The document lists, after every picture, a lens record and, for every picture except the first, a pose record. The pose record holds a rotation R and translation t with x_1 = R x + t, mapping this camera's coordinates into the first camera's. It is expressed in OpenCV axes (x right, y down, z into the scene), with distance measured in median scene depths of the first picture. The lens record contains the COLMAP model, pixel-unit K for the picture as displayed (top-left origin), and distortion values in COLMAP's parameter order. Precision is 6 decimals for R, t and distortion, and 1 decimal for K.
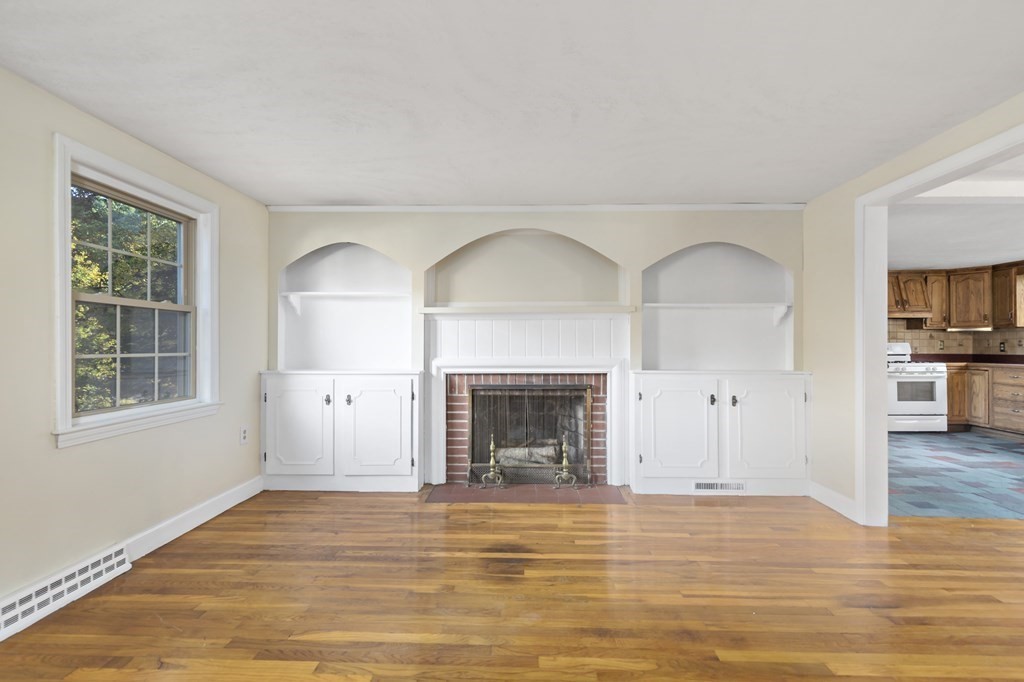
lens RADIAL K [[467.7, 0, 517.7], [0, 467.7, 355.4], [0, 0, 1]] dist [0.012421, -0.004776]
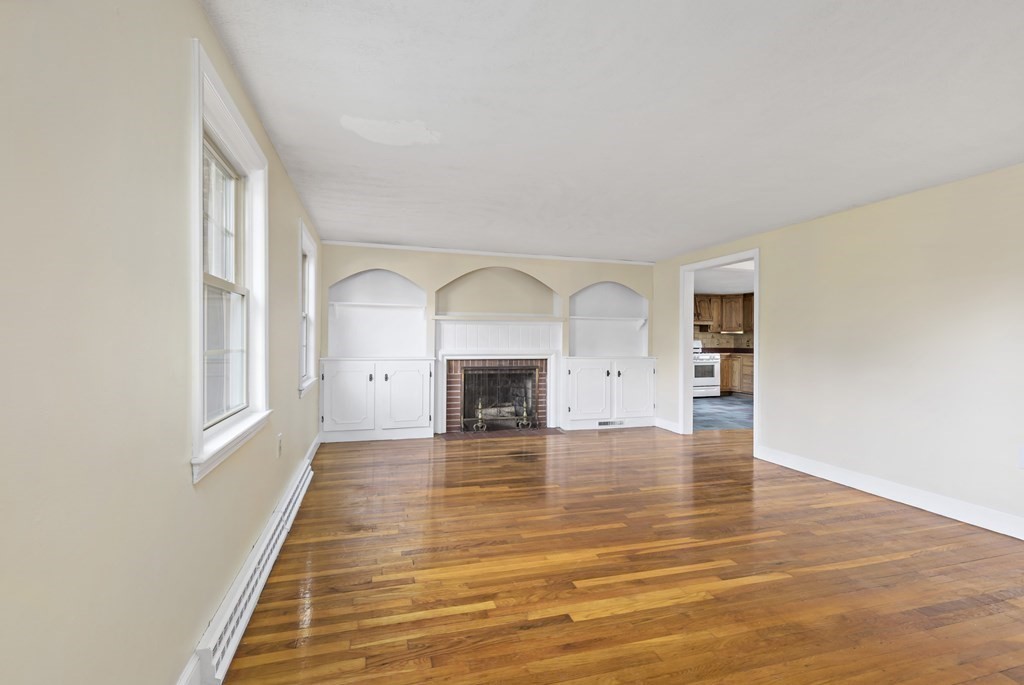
lens RADIAL K [[462.6, 0, 513.5], [0, 462.6, 358.5], [0, 0, 1]] dist [0.007638, -0.000020]
pose [[0.951666, -0.005500, 0.307085, -0.402536], [0.000070, 0.999843, 0.017693, 0.009083], [-0.307134, -0.016816, 0.951518, -0.470993]]
